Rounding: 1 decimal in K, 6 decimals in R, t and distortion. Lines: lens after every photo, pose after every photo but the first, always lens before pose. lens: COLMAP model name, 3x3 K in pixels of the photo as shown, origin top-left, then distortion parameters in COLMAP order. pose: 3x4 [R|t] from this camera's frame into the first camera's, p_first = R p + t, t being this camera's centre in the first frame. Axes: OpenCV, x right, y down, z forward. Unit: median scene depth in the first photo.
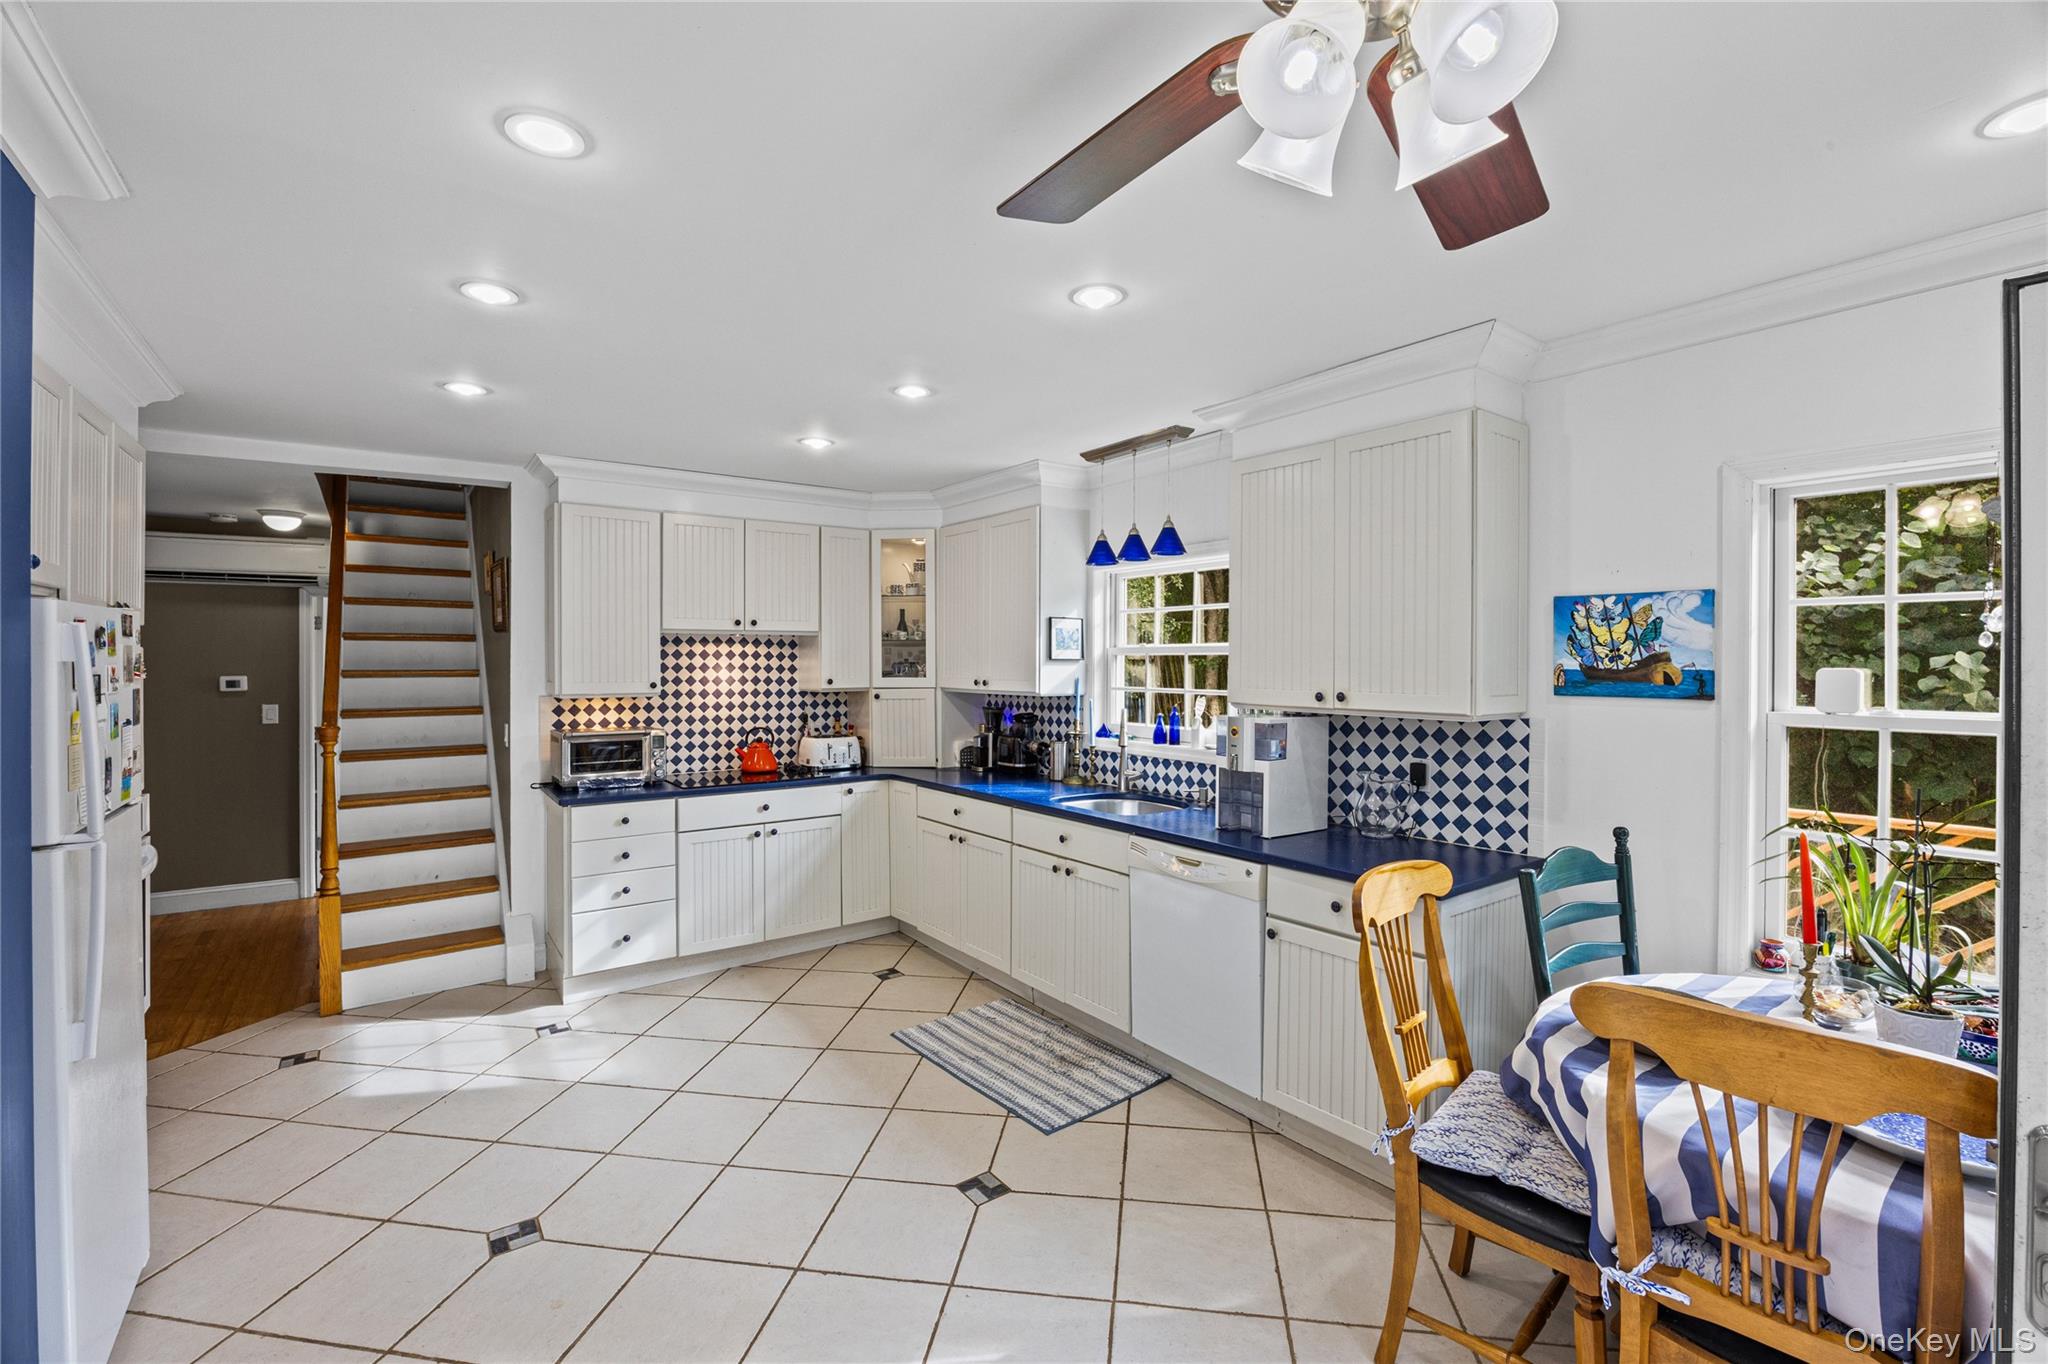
lens RADIAL K [[888.3, 0, 1027.7], [0, 888.3, 667.6], [0, 0, 1]] dist [-0.018894, -0.000074]
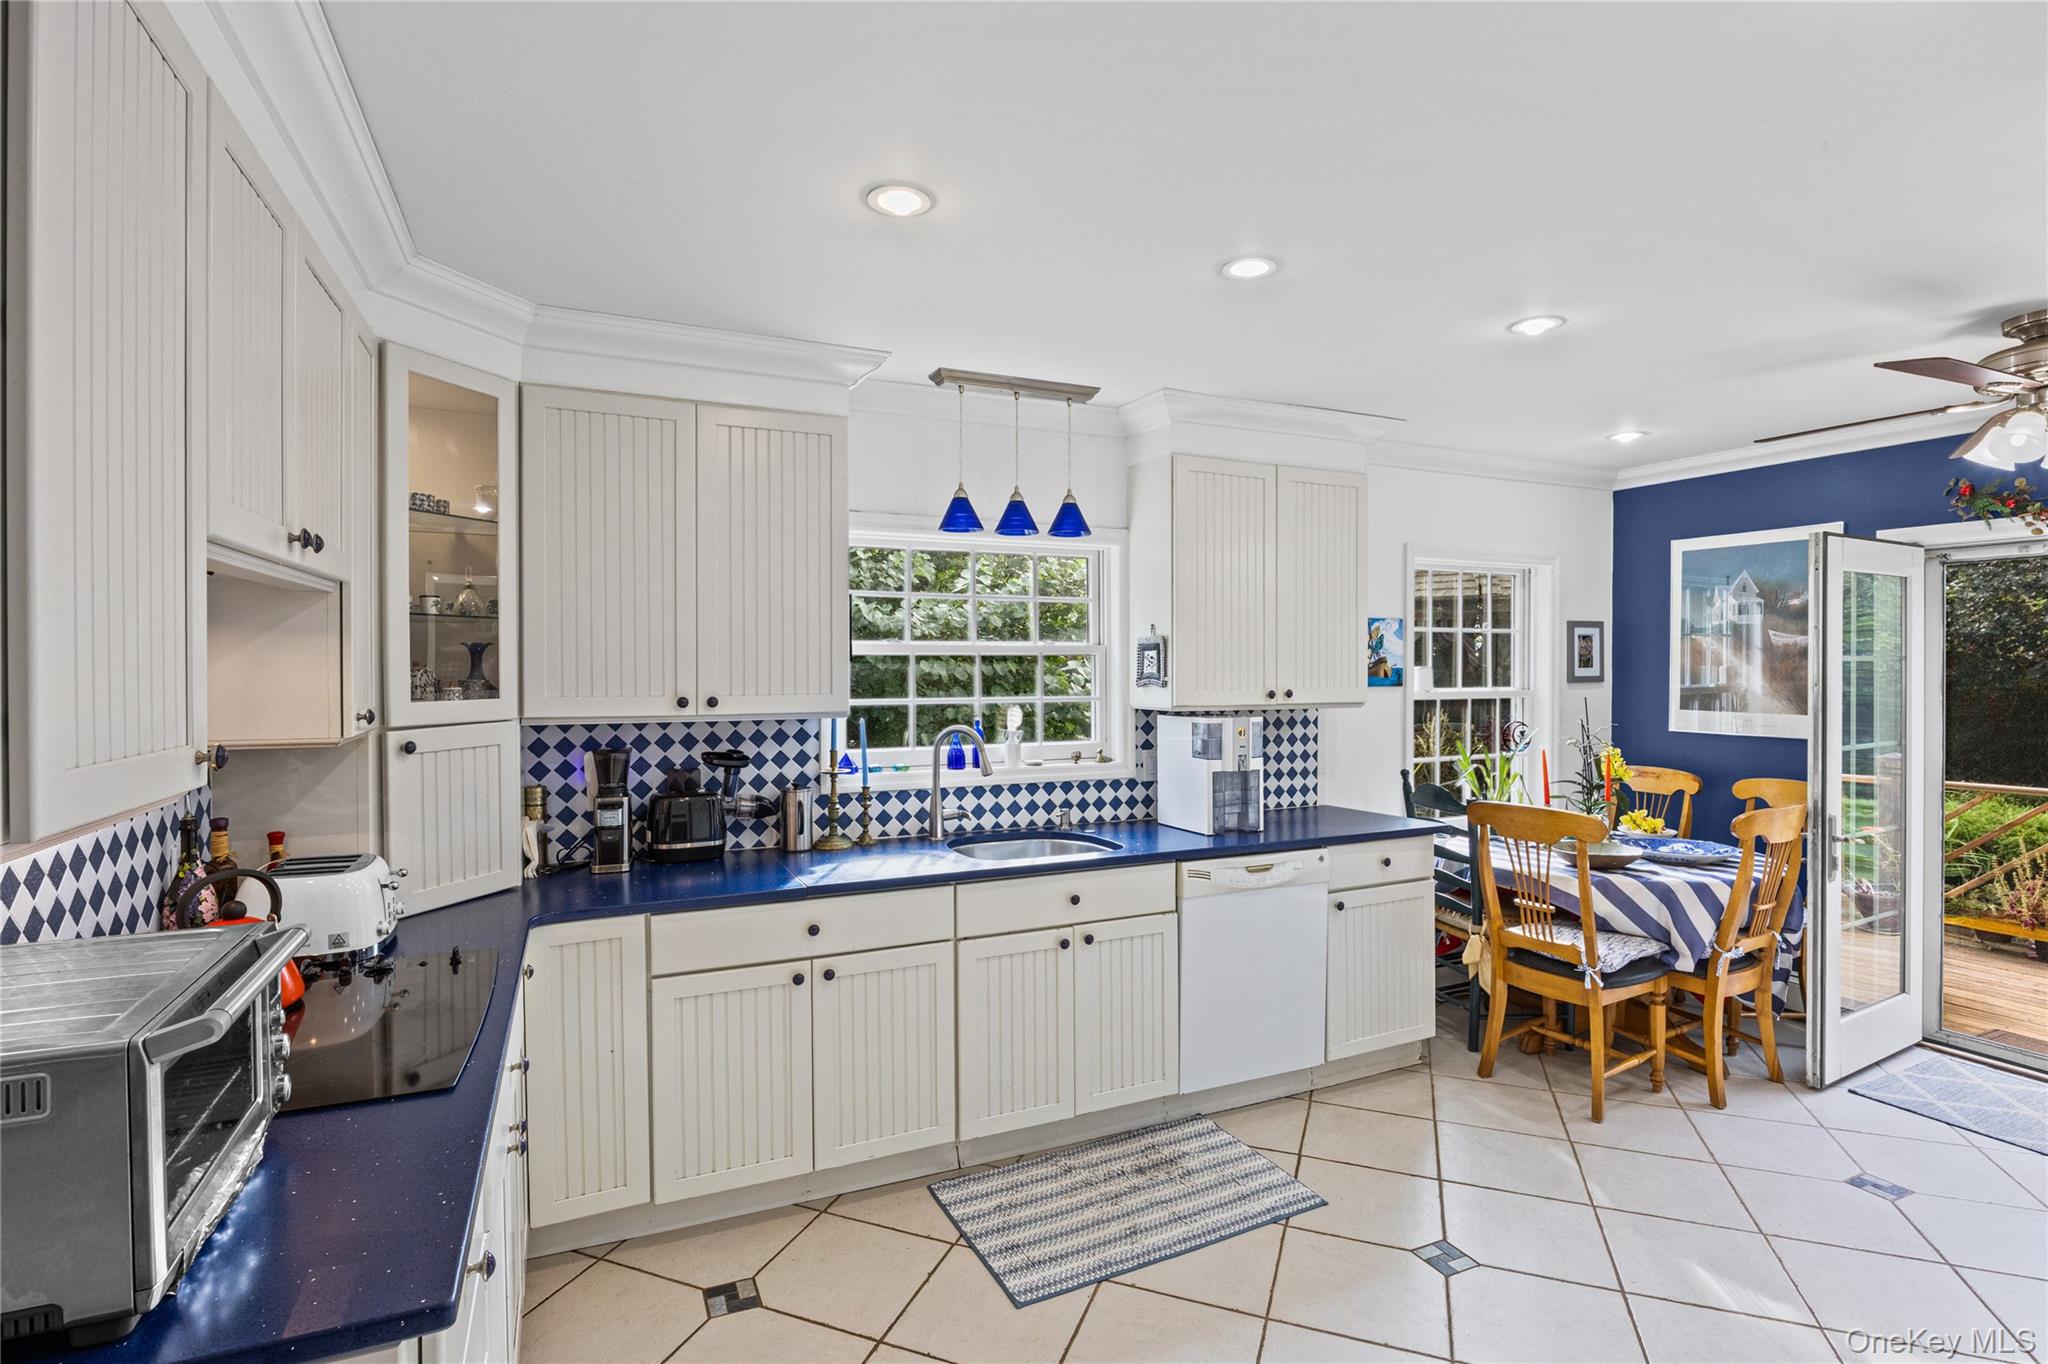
lens RADIAL K [[998.8, 0, 1033.0], [0, 998.8, 678.4], [0, 0, 1]] dist [-0.019521, -0.000012]
pose [[0.195814, -0.017160, 0.980491, -0.861550], [0.006795, 0.999847, 0.016142, -0.009190], [-0.980618, 0.003502, 0.195900, 0.948289]]
